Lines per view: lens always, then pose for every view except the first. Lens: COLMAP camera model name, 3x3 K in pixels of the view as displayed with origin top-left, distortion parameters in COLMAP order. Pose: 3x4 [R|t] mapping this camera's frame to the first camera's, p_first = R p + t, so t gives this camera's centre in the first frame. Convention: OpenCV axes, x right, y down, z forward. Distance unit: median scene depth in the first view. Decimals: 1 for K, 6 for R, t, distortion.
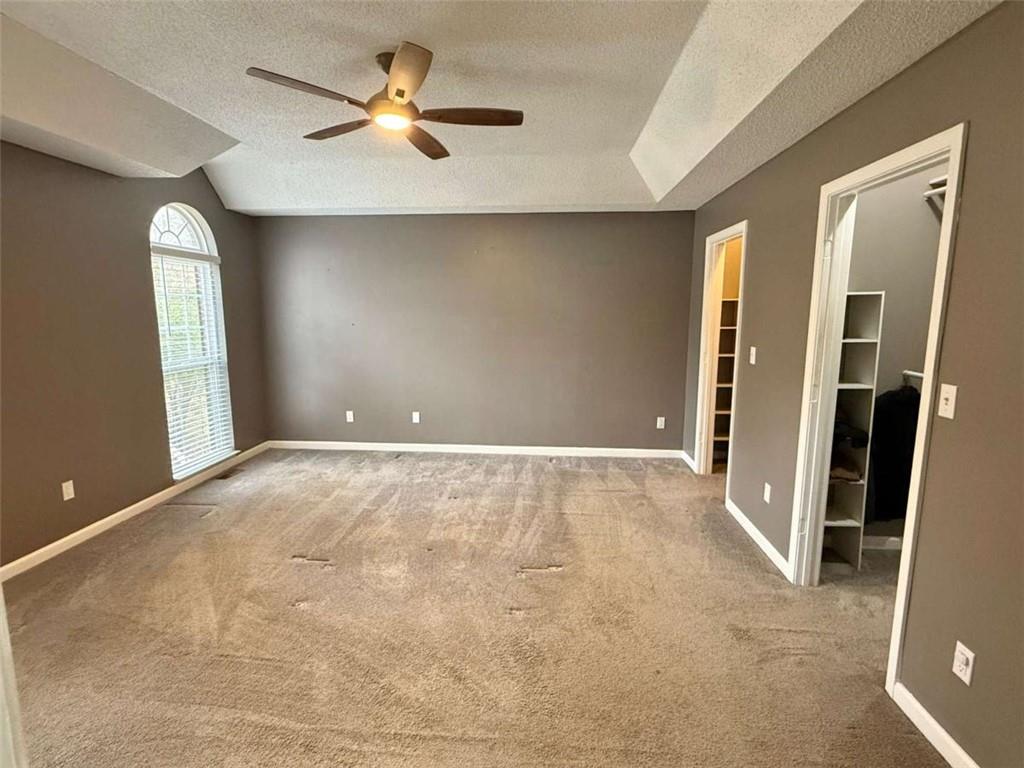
lens RADIAL K [[505.8, 0, 511.5], [0, 505.8, 383.0], [0, 0, 1]] dist [-0.001039, 0.001557]
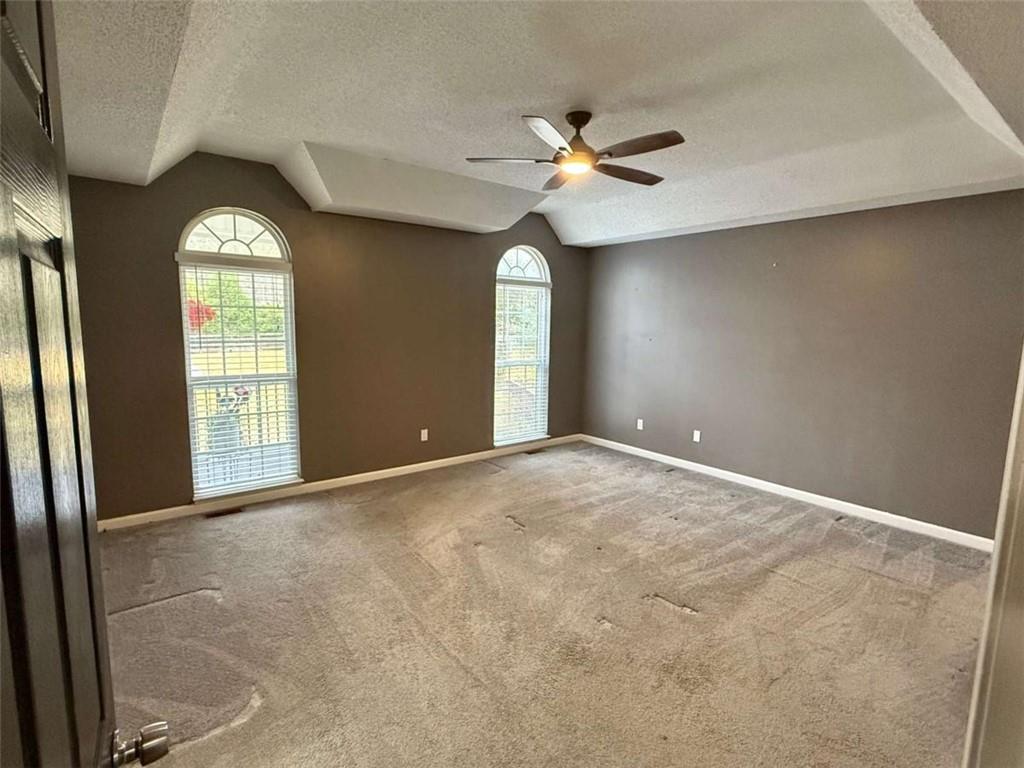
lens RADIAL K [[505.8, 0, 510.2], [0, 505.8, 381.5], [0, 0, 1]] dist [-0.001039, 0.001557]
pose [[0.674949, 0.100073, -0.731047, 0.344755], [-0.123319, 0.992124, 0.021955, -0.017688], [0.727486, 0.075334, 0.681974, 0.073919]]
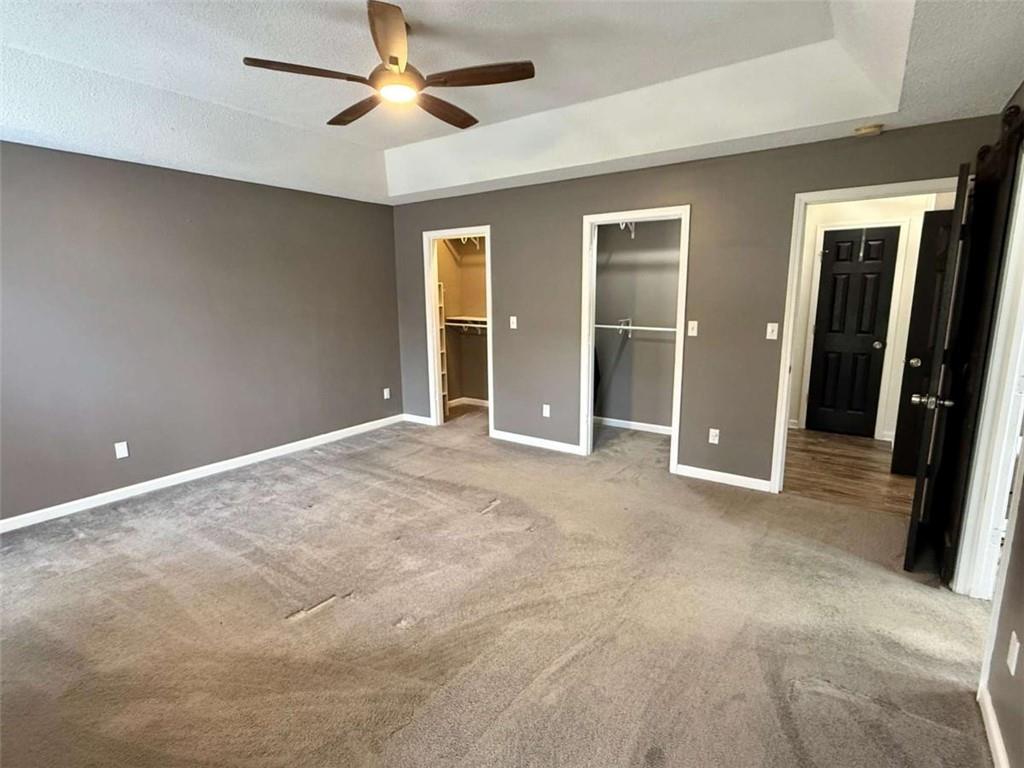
lens RADIAL K [[505.8, 0, 511.0], [0, 505.8, 381.8], [0, 0, 1]] dist [-0.001039, 0.001557]
pose [[0.513741, -0.158325, 0.843210, -0.612832], [0.136162, 0.985415, 0.102067, -0.029157], [-0.847072, 0.062377, 0.527805, 0.209449]]
